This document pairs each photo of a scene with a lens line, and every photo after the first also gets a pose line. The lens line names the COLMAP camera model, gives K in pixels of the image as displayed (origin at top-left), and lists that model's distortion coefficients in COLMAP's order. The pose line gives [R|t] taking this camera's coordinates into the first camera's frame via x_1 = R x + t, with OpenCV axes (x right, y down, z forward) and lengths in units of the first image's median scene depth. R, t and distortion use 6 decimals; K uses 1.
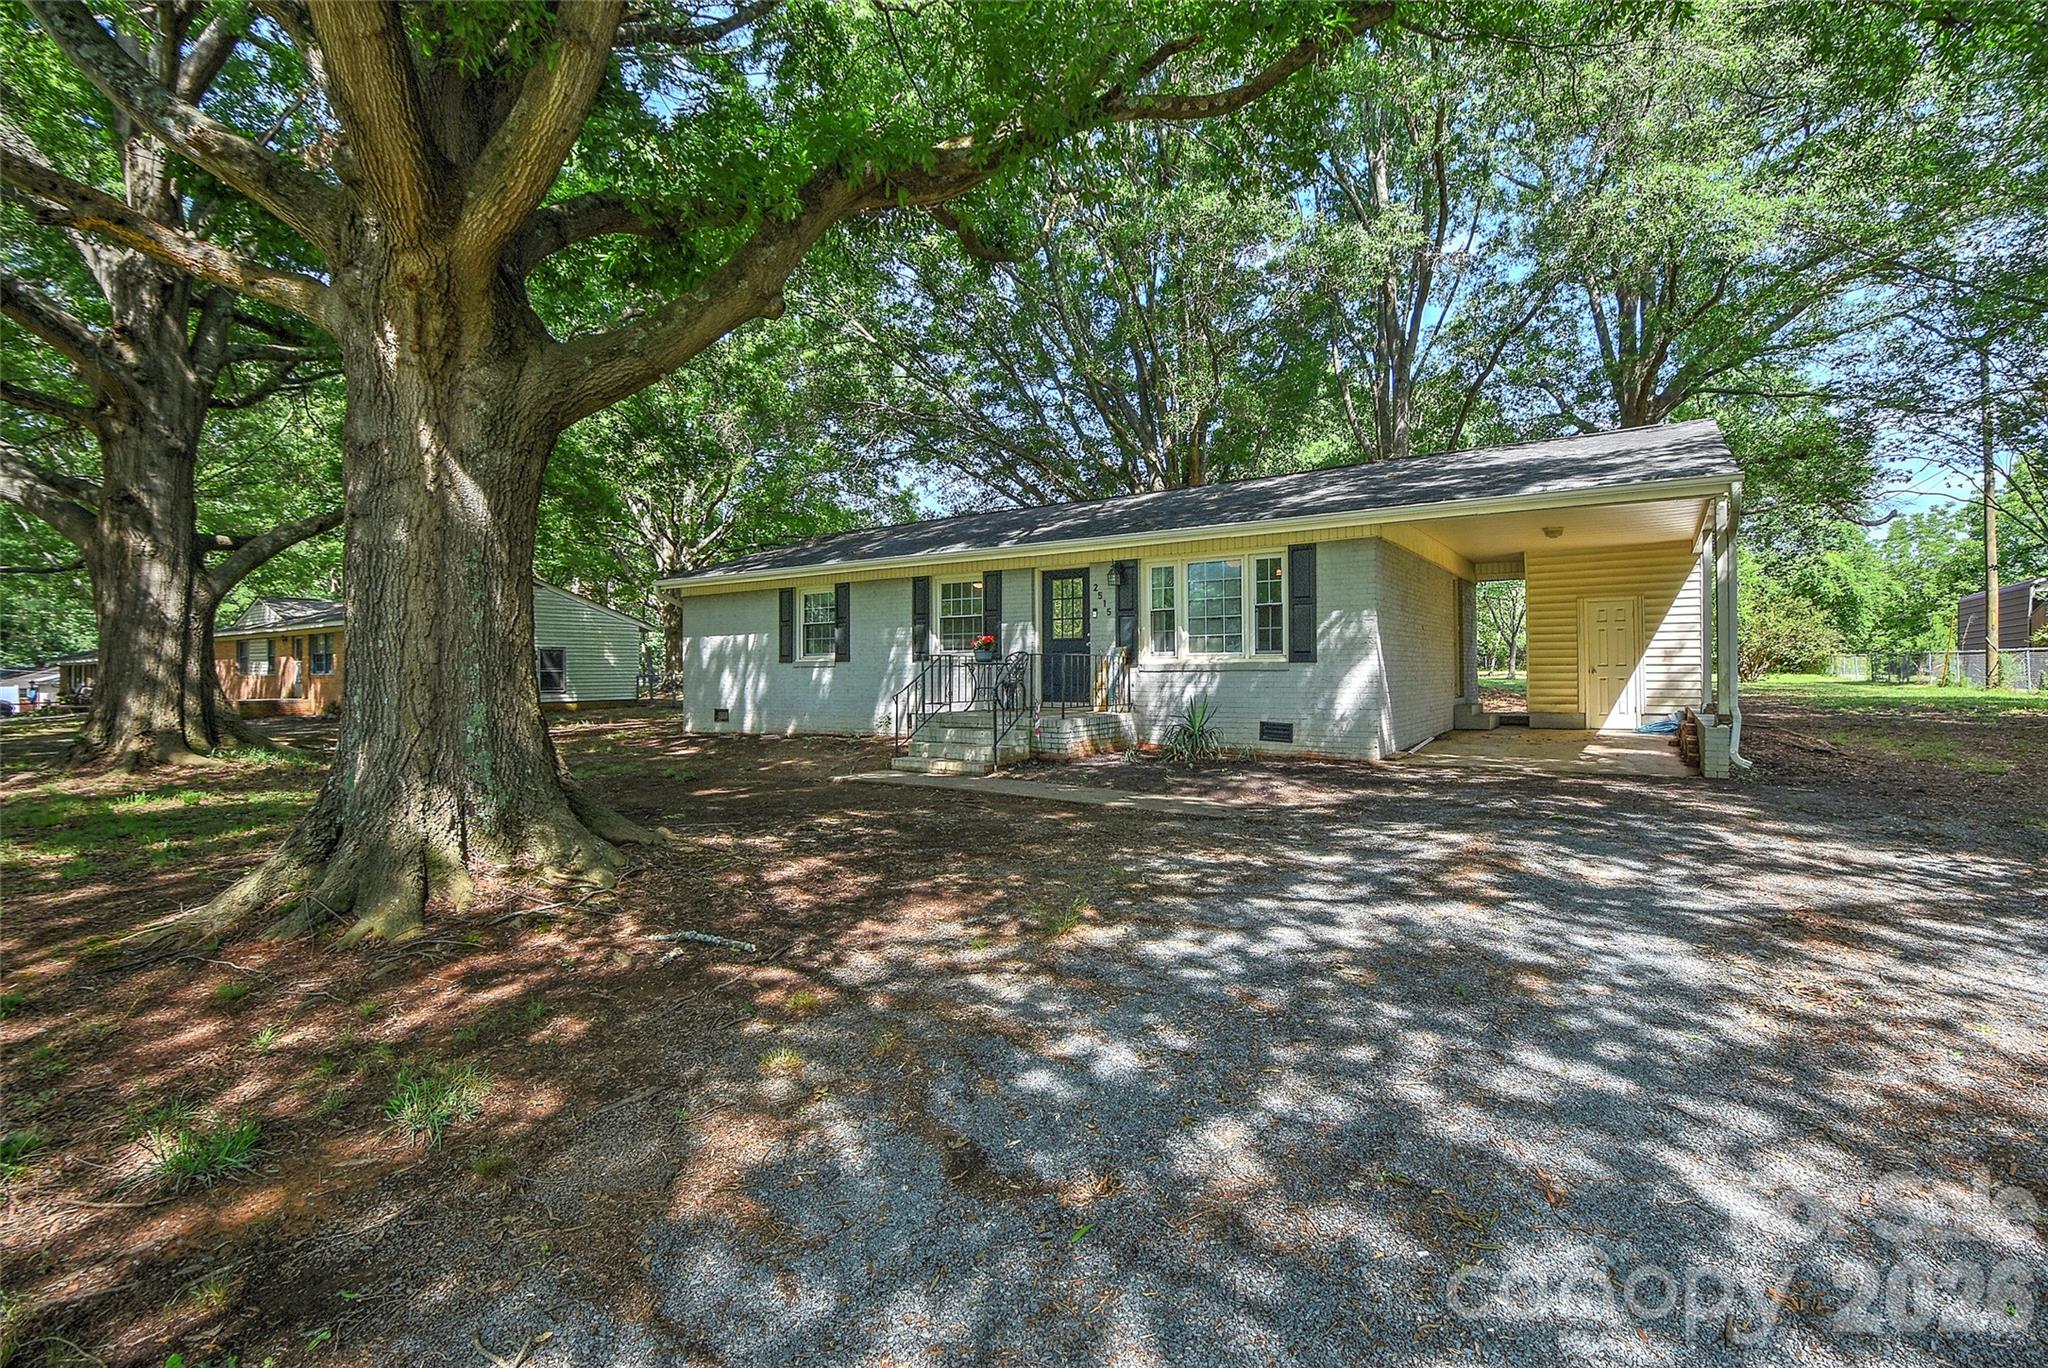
lens RADIAL K [[916.1, 0, 1029.4], [0, 916.1, 667.5], [0, 0, 1]] dist [-0.003655, -0.001062]
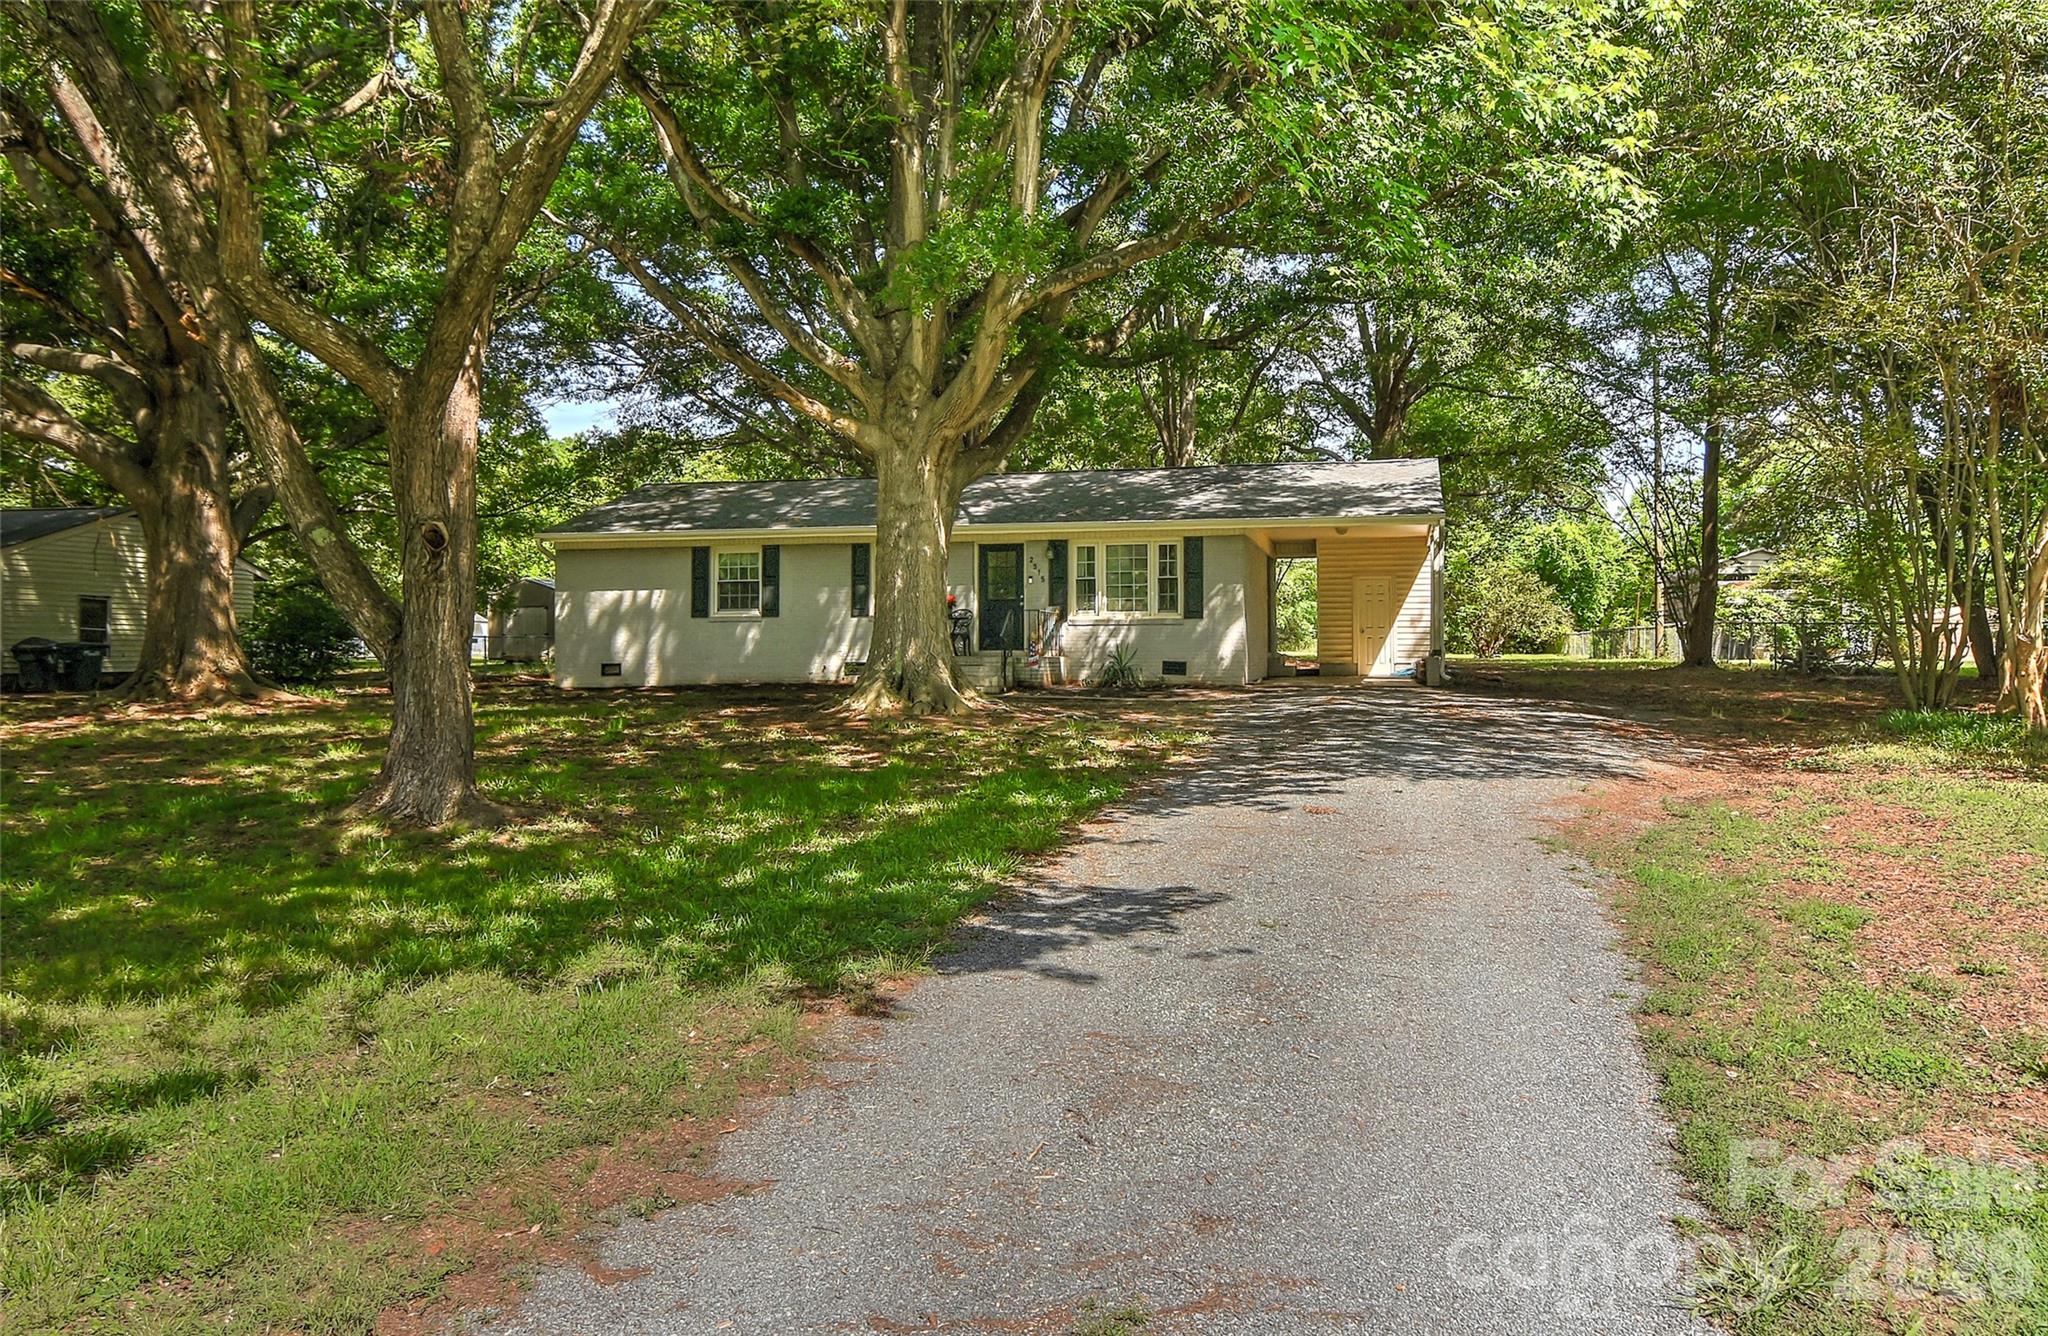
lens RADIAL K [[1493.6, 0, 1020.6], [0, 1493.6, 665.9], [0, 0, 1]] dist [-0.008262, -0.000835]
pose [[0.939438, 0.001896, 0.342712, -0.665407], [-0.004279, 0.999972, 0.006196, 0.048400], [-0.342691, -0.007287, 0.939420, -0.968286]]
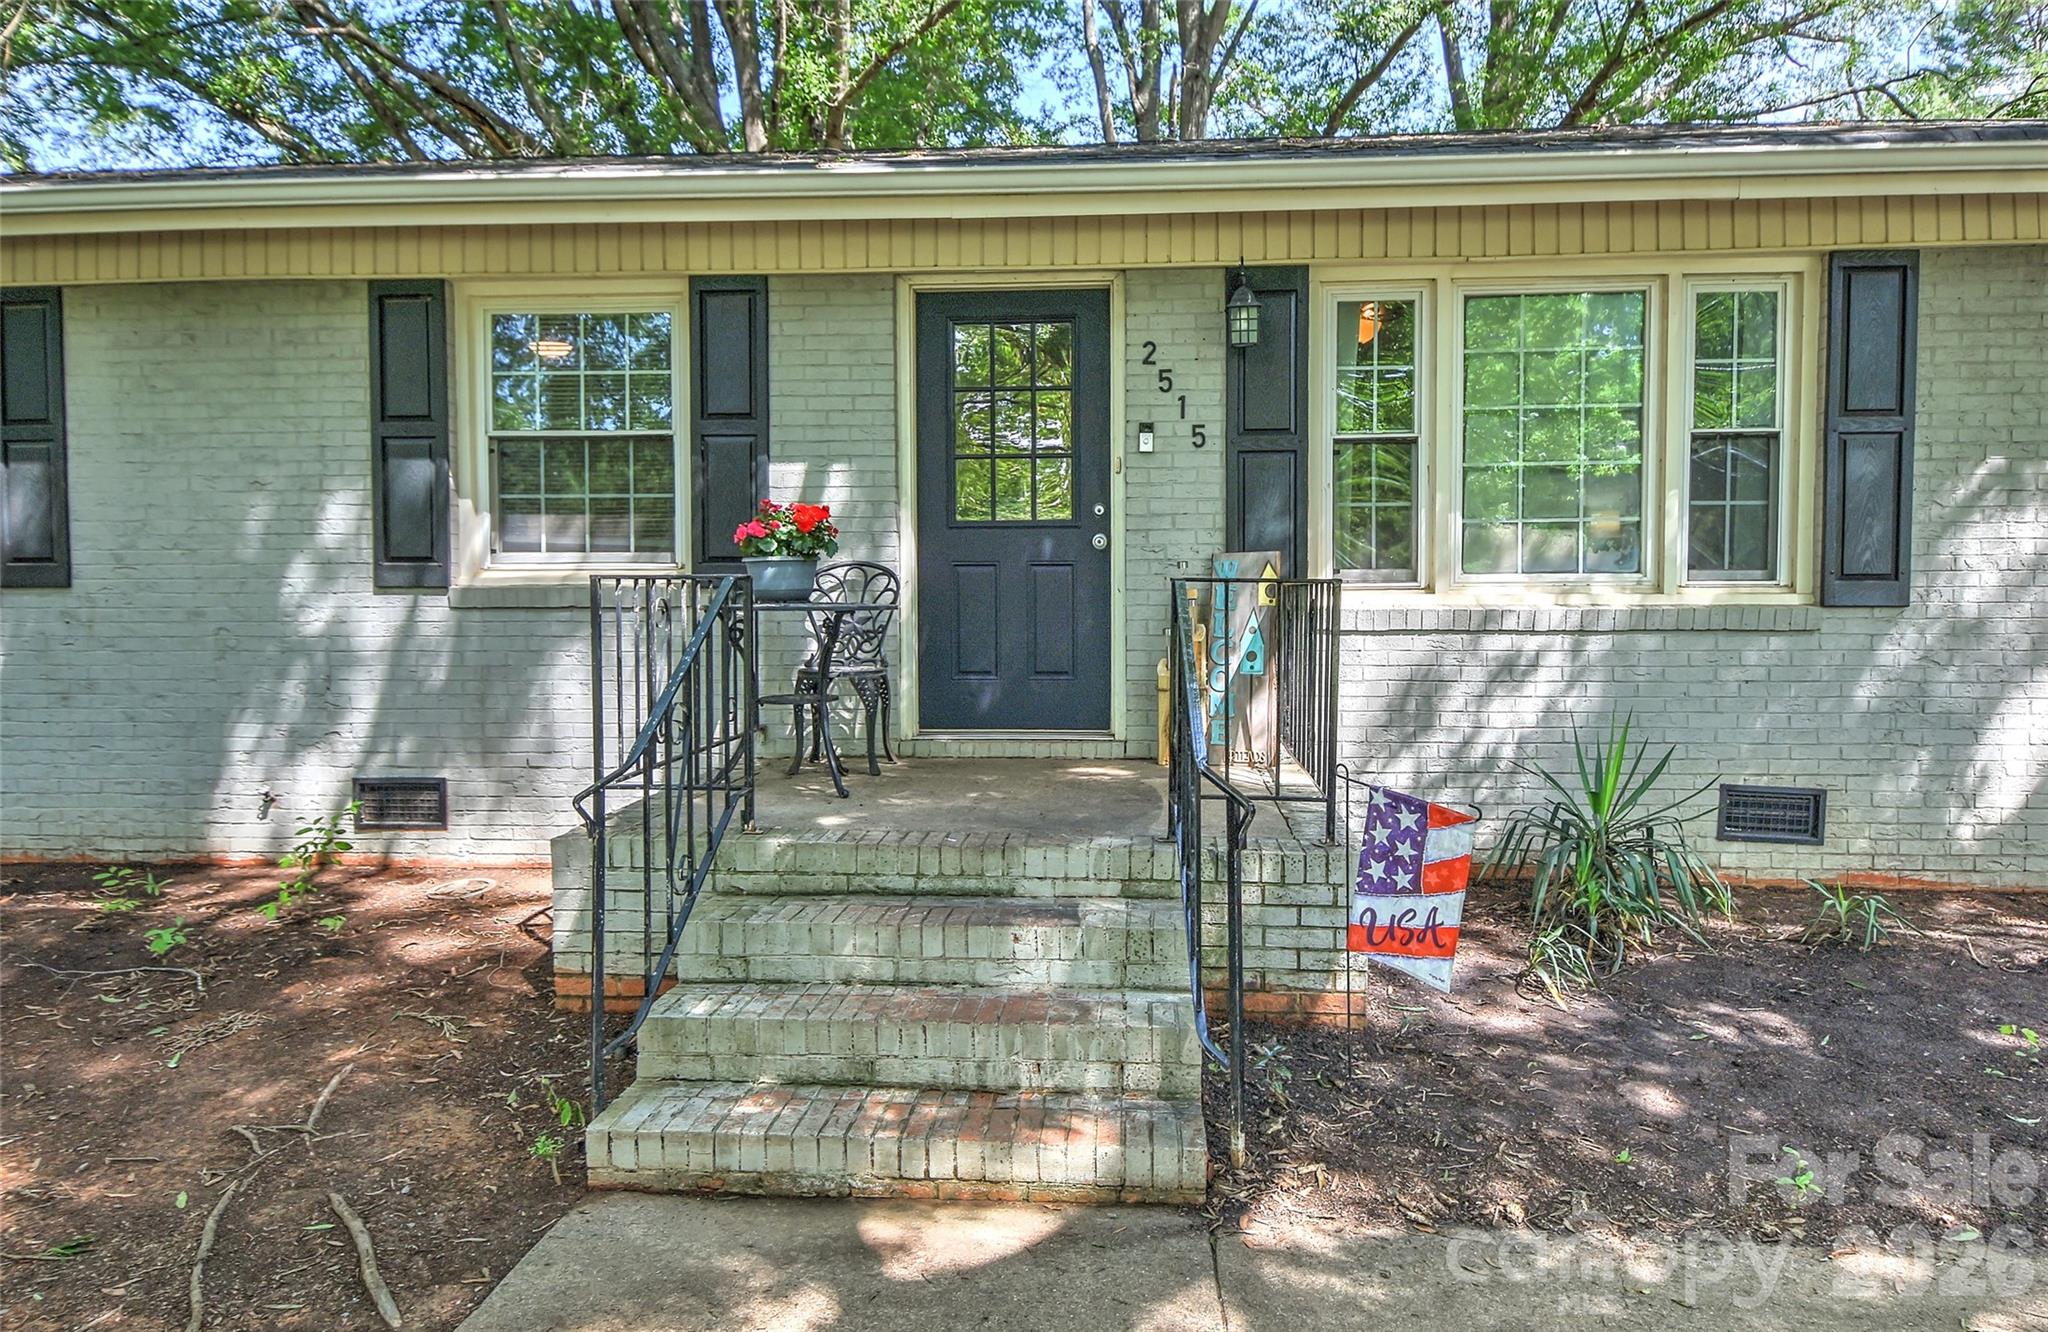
lens RADIAL K [[1341.8, 0, 1040.0], [0, 1341.8, 660.2], [0, 0, 1]] dist [0.001942, -0.002258]
pose [[0.867438, -0.025603, 0.496885, -0.182012], [-0.002584, 0.998430, 0.055957, -0.012006], [-0.497538, -0.049823, 0.866010, 0.642558]]
